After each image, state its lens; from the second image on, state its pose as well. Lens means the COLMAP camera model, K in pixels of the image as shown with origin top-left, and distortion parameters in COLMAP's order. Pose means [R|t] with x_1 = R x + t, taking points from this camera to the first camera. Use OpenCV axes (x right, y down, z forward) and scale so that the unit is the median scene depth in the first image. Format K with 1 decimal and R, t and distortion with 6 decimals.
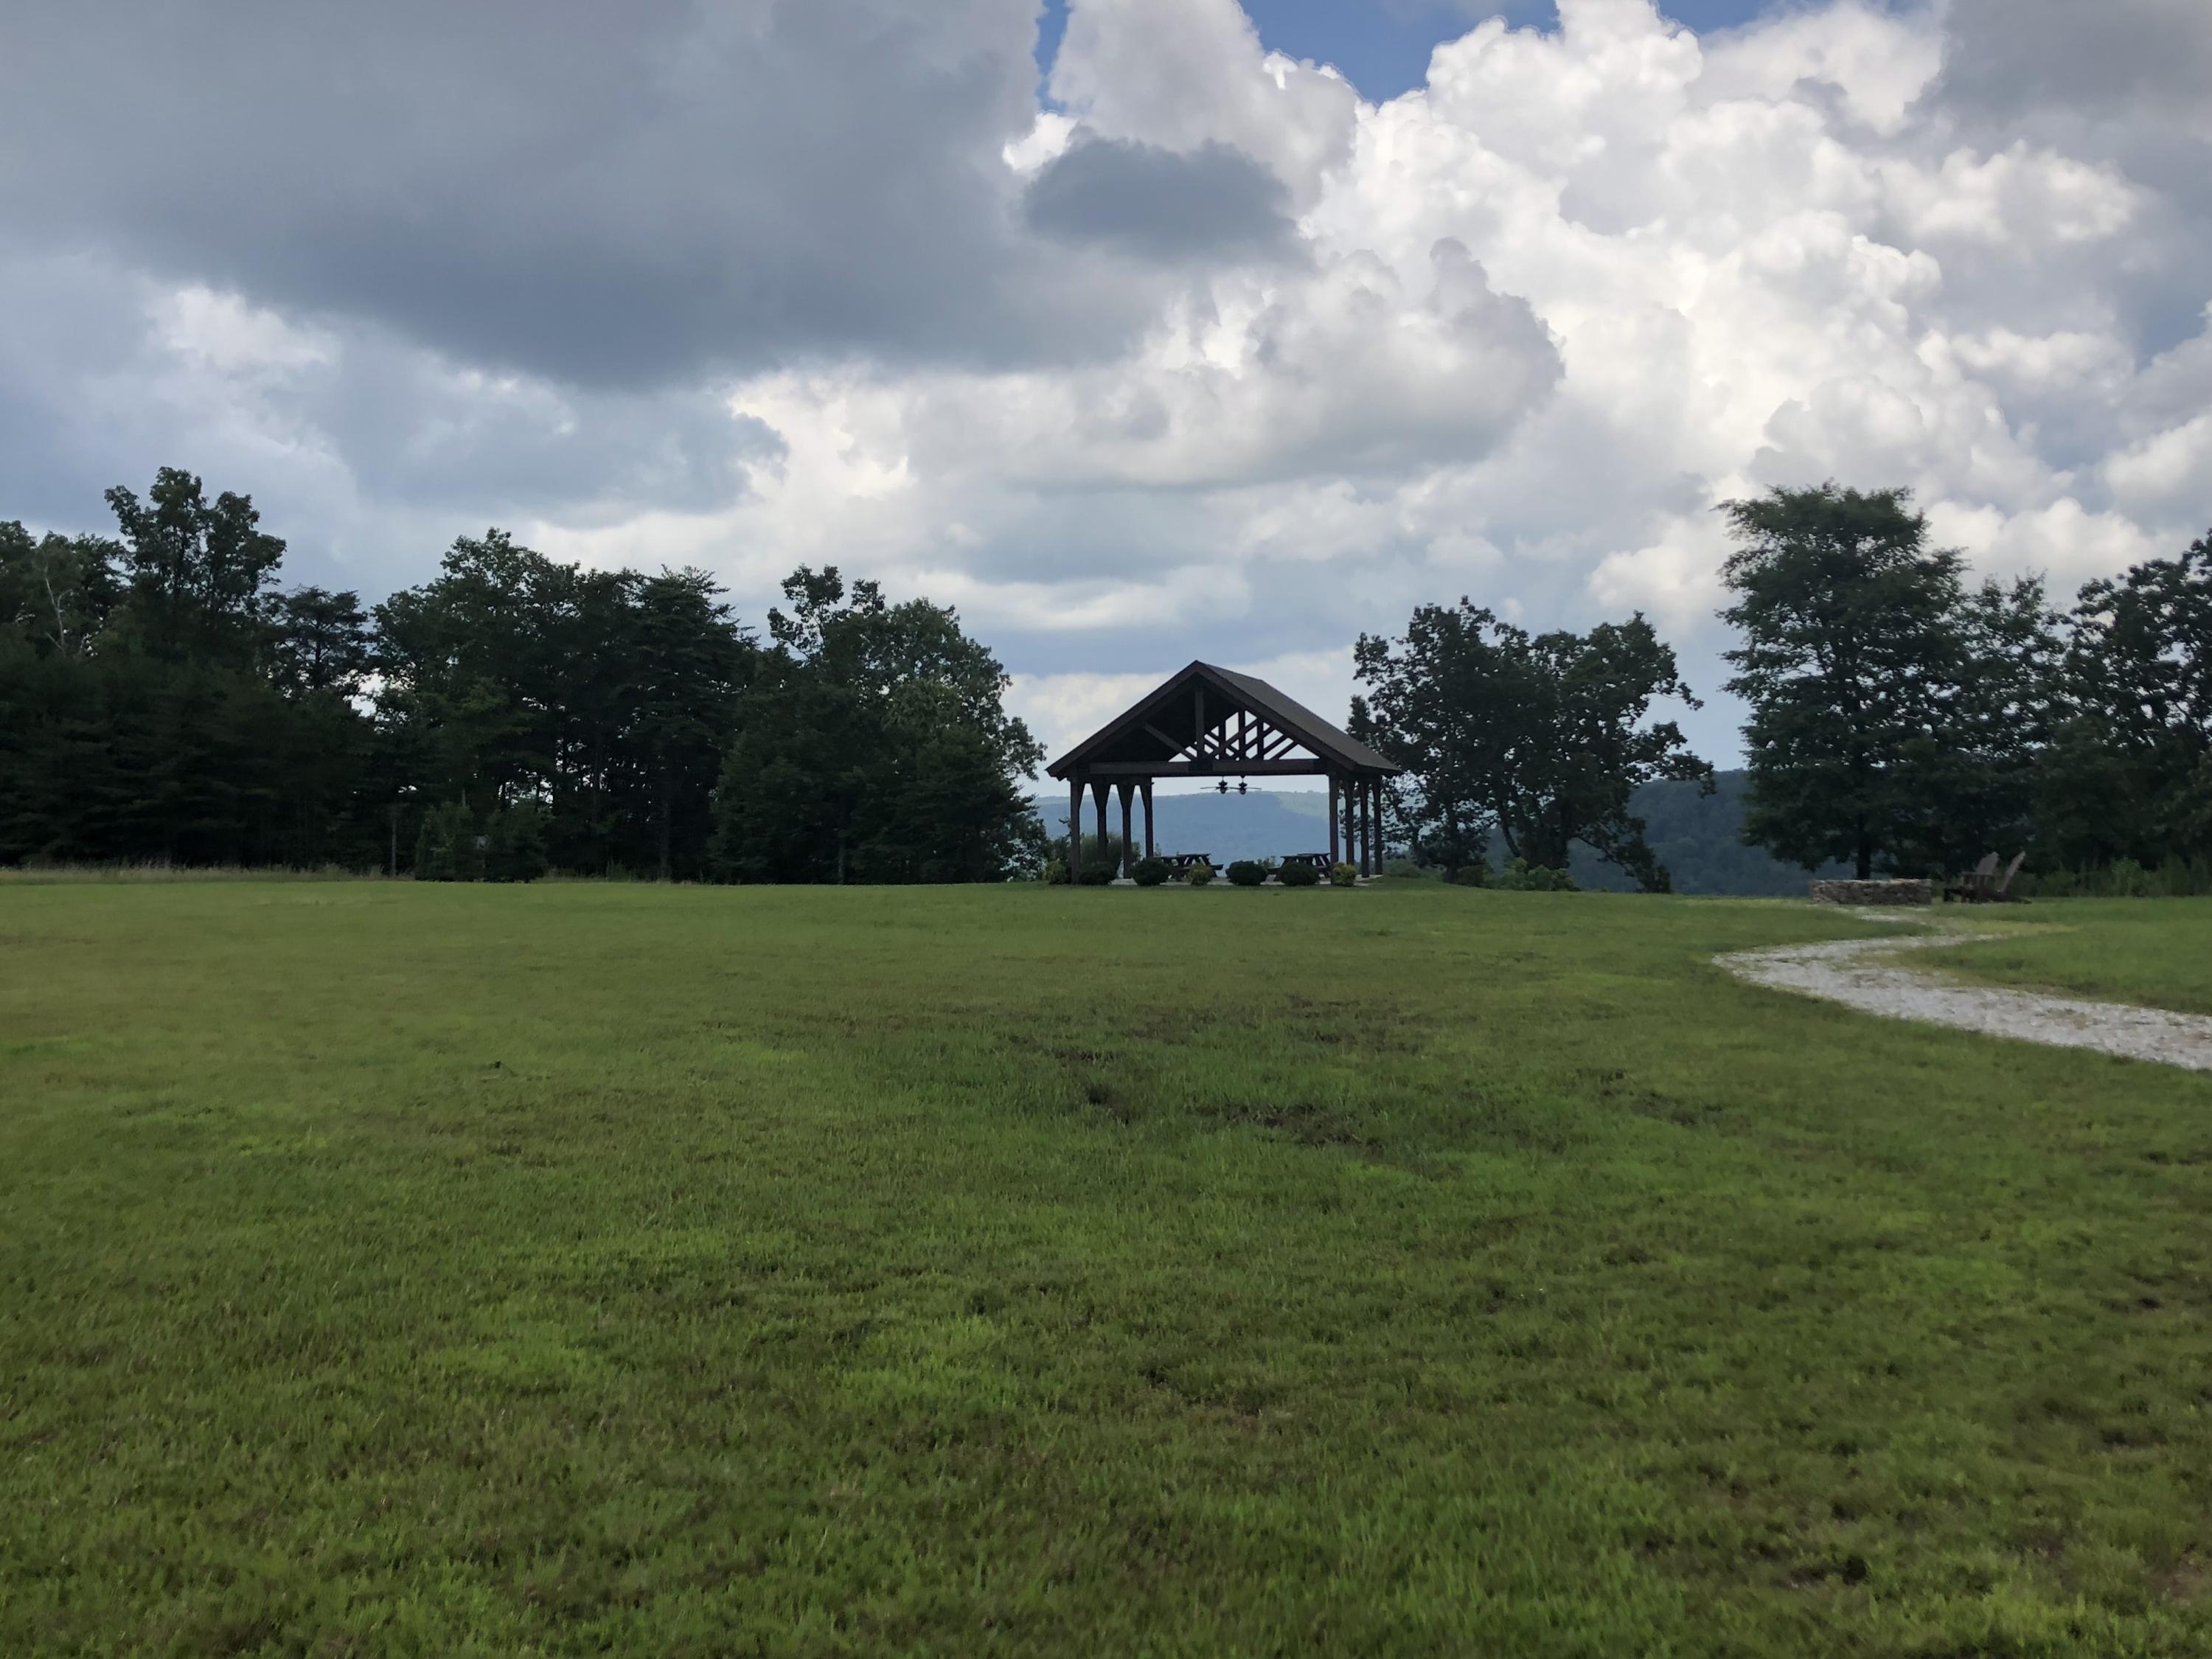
lens RADIAL K [[2682.8, 0, 1106.0], [0, 2682.8, 829.5], [0, 0, 1]] dist [0.261616, -1.105812]
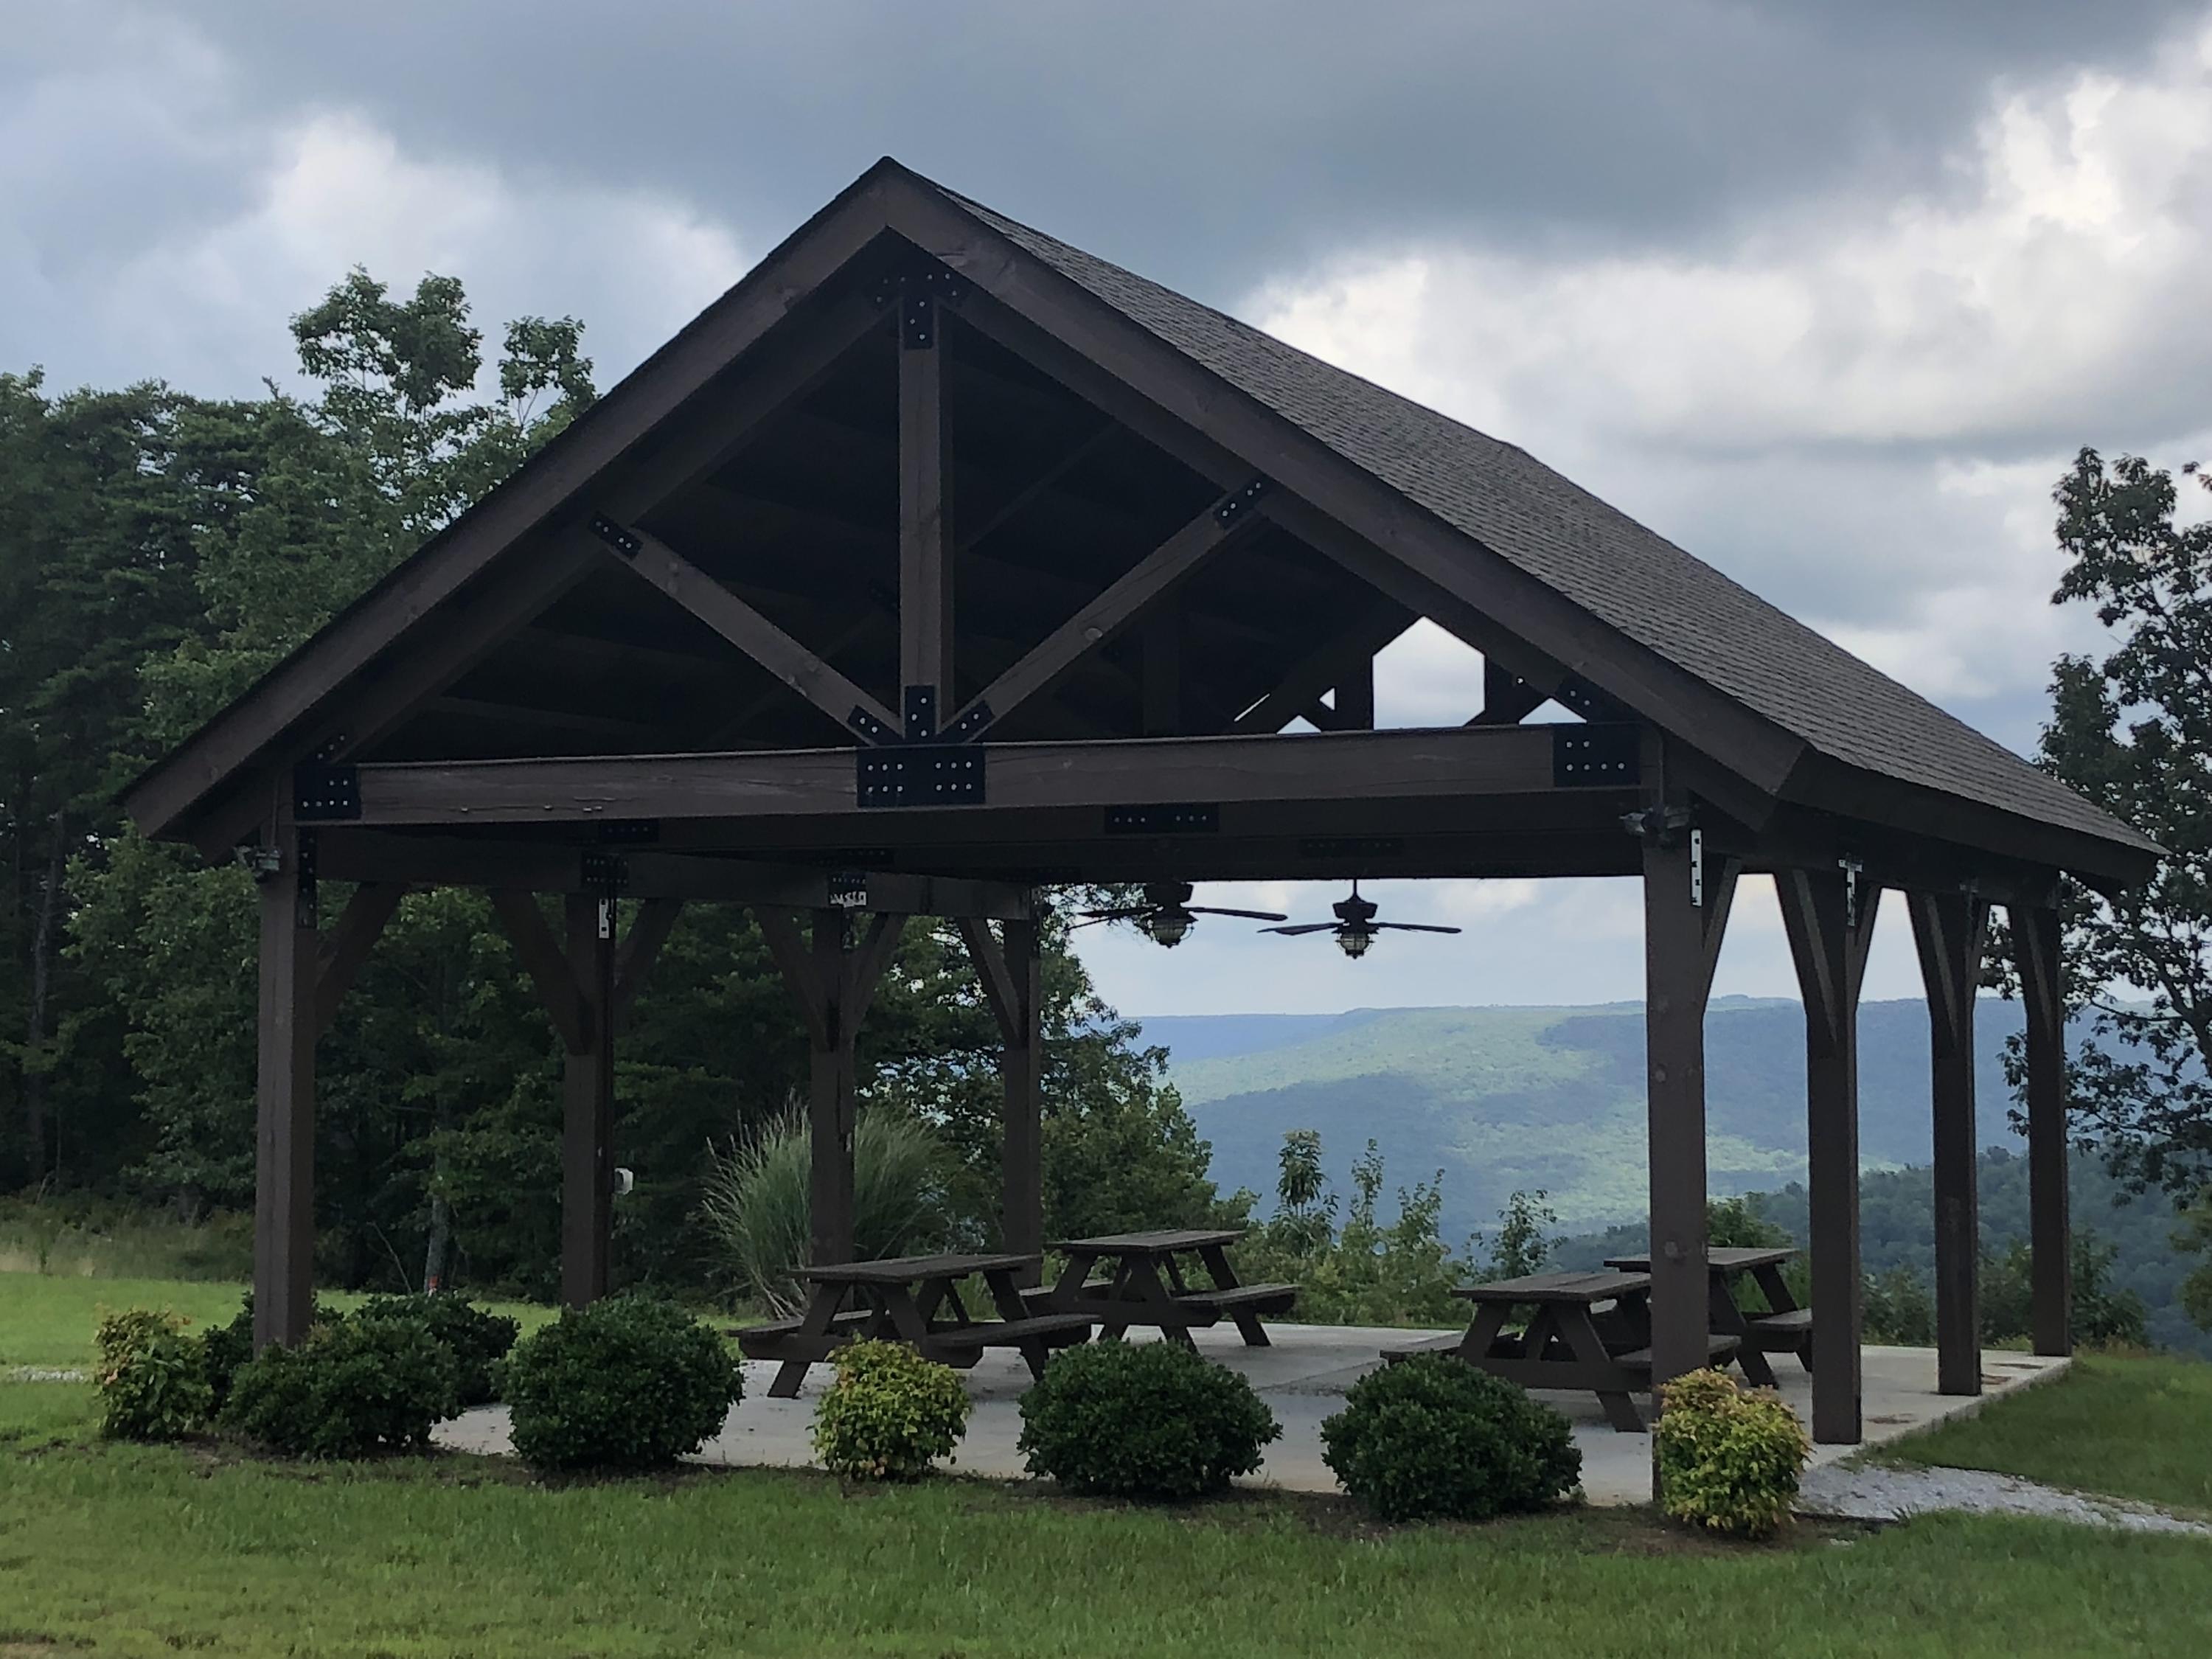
lens RADIAL K [[4455.5, 0, 1106.0], [0, 4455.5, 829.5], [0, 0, 1]] dist [0.283063, 0.021487]
pose [[0.989298, 0.005330, -0.145809, 0.060218], [-0.012670, 0.998696, -0.049454, -0.003879], [0.145356, 0.050772, 0.988076, 0.480665]]
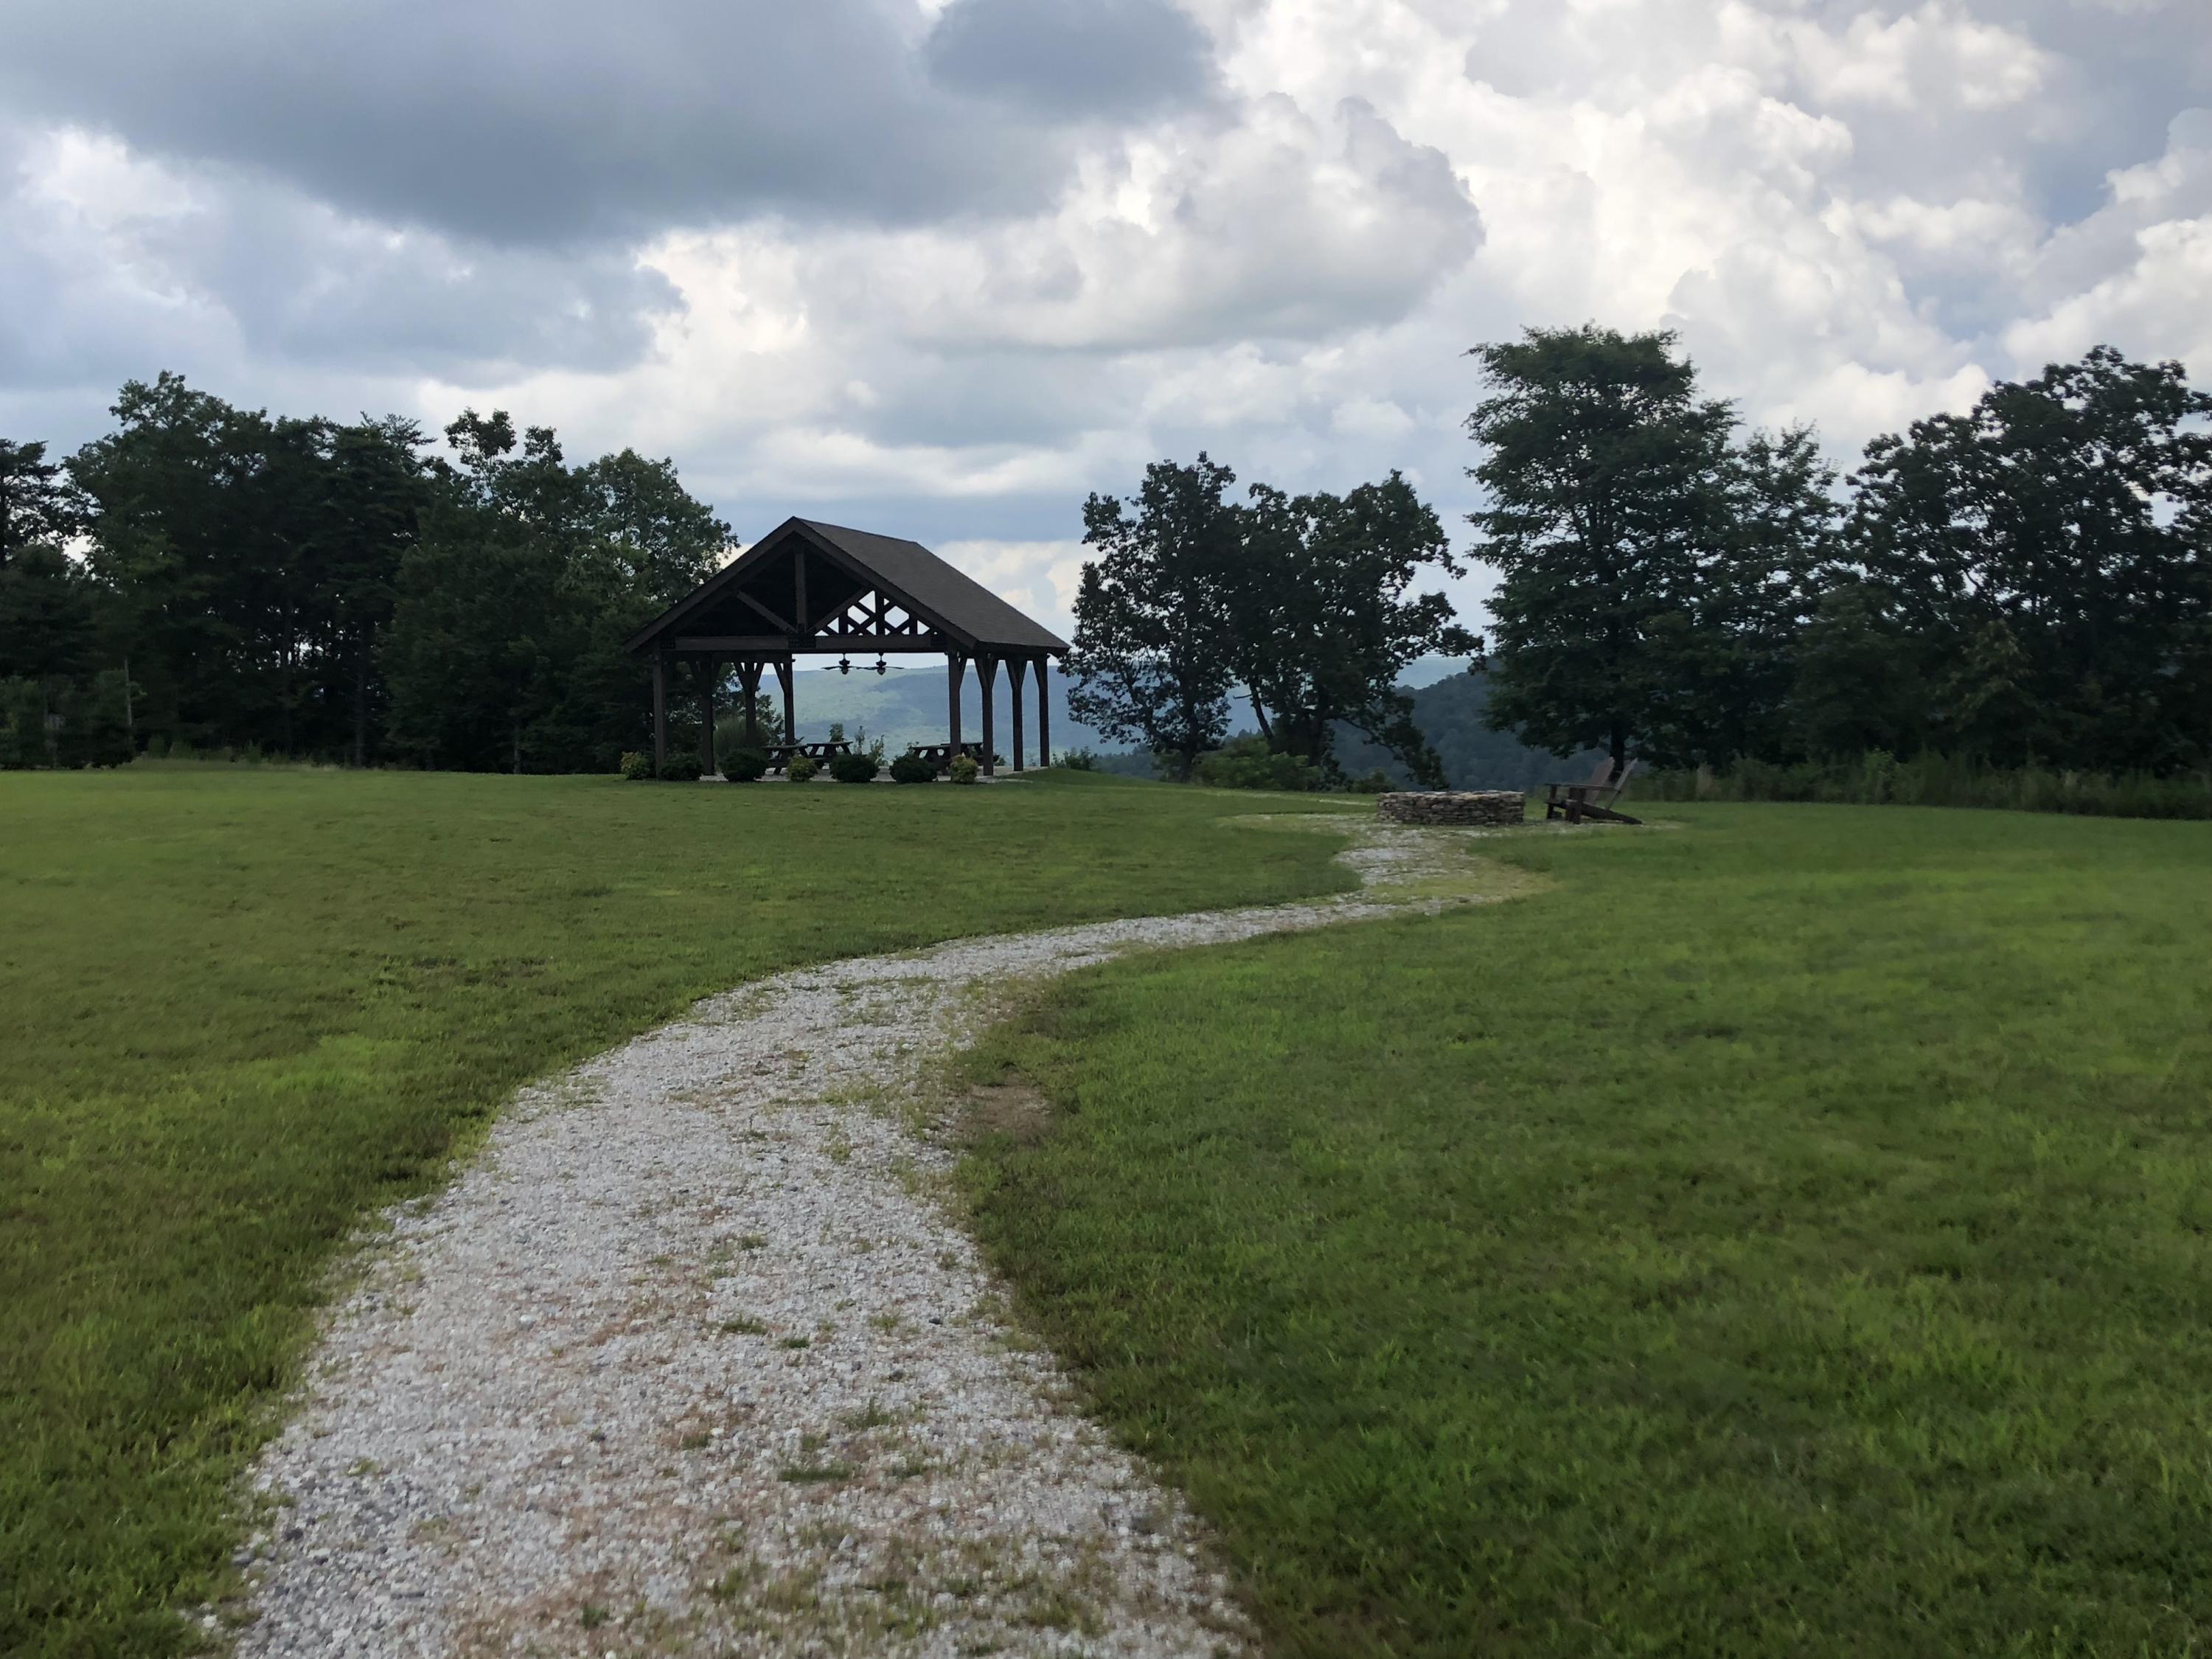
lens RADIAL K [[2682.8, 0, 1106.0], [0, 2682.8, 829.5], [0, 0, 1]] dist [0.261616, -1.105812]
pose [[0.999472, 0.001043, 0.032470, 0.069934], [-0.002632, 0.998799, 0.048925, -0.004180], [-0.032380, -0.048984, 0.998275, 0.092843]]
